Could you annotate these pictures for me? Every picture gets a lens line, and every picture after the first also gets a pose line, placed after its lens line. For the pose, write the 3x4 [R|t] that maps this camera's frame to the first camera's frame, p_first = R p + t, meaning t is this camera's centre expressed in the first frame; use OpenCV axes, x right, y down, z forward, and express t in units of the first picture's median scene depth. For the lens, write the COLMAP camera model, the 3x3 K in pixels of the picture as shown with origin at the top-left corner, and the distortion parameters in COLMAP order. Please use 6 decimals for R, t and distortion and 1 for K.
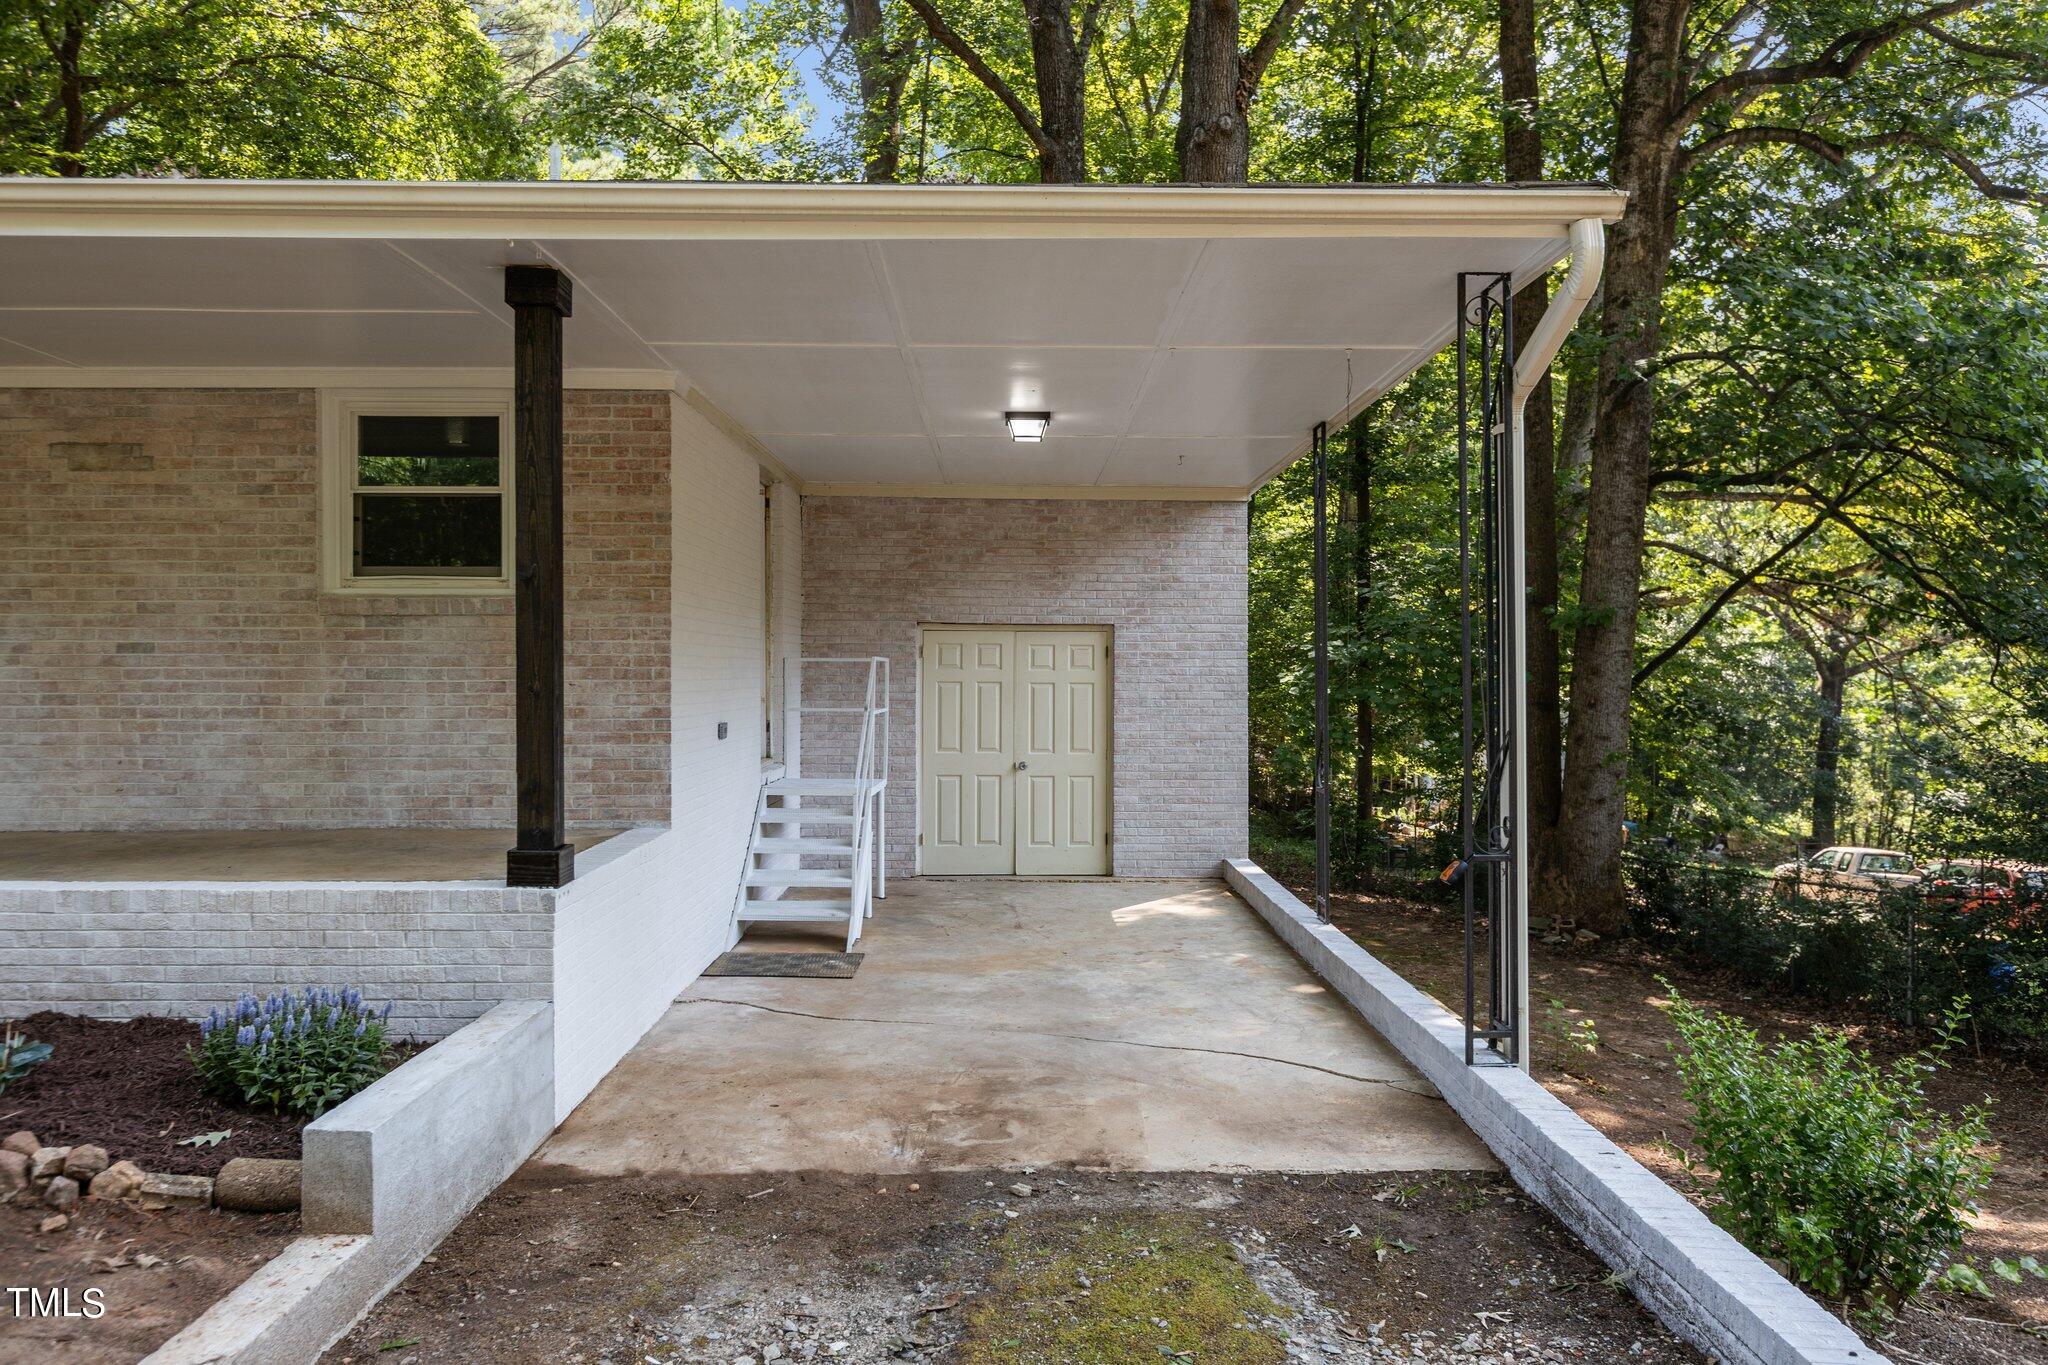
lens RADIAL K [[1401.6, 0, 1024.0], [0, 1401.6, 682.5], [0, 0, 1]] dist [-0.000956, 0.001149]
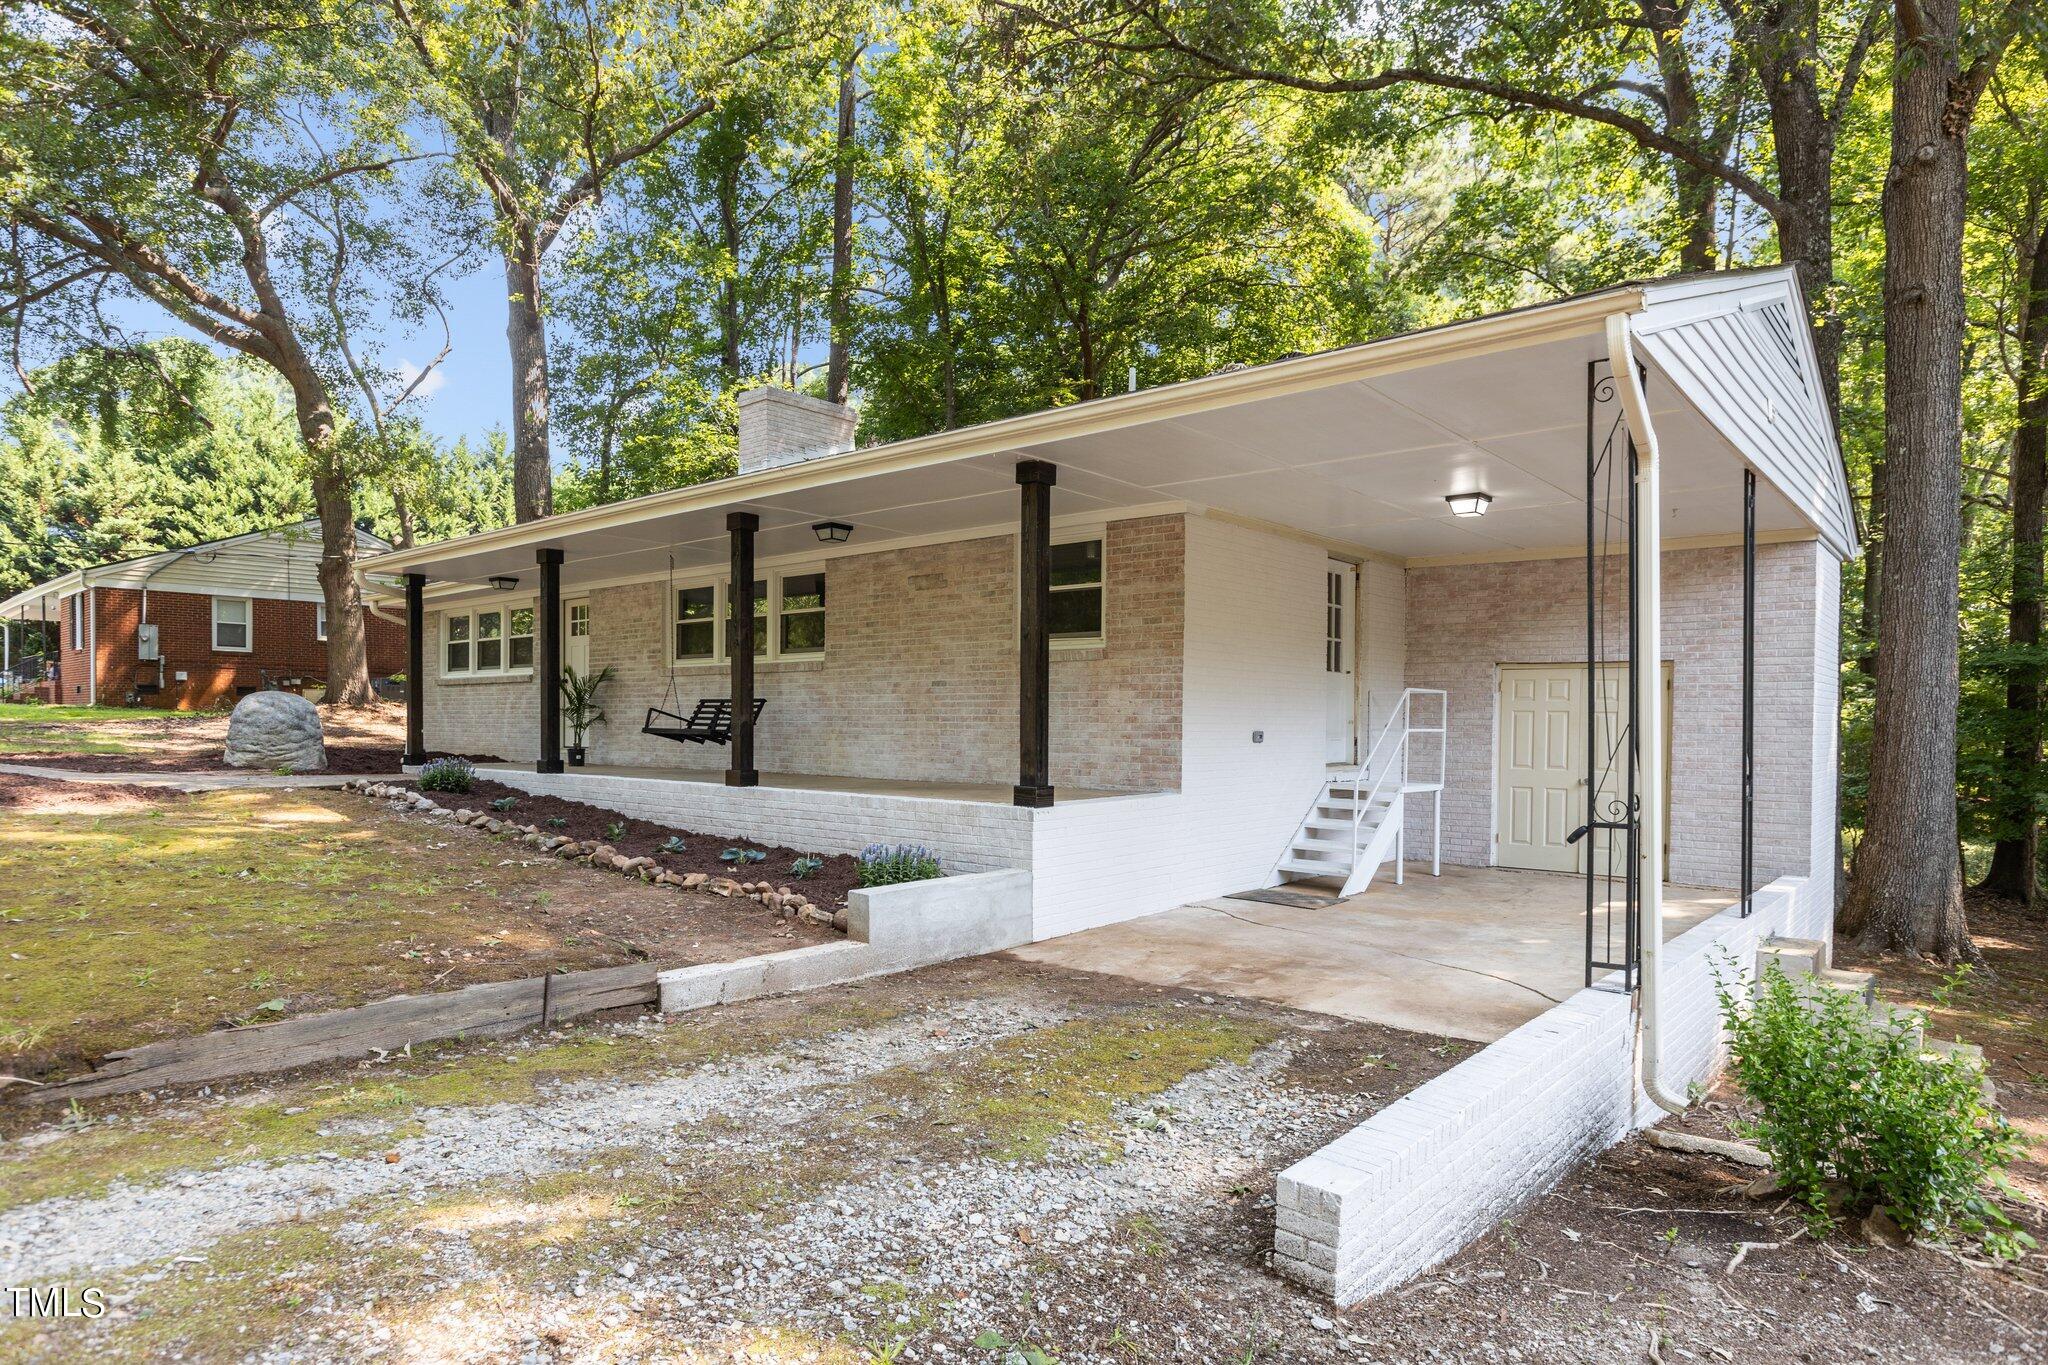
lens RADIAL K [[1181.5, 0, 1023.9], [0, 1181.5, 752.1], [0, 0, 1]] dist [-0.000920, -0.000382]
pose [[0.752564, 0.021996, -0.658152, 0.484918], [-0.012959, 0.999743, 0.018594, 0.035647], [0.658392, -0.005464, 0.752656, -0.107969]]
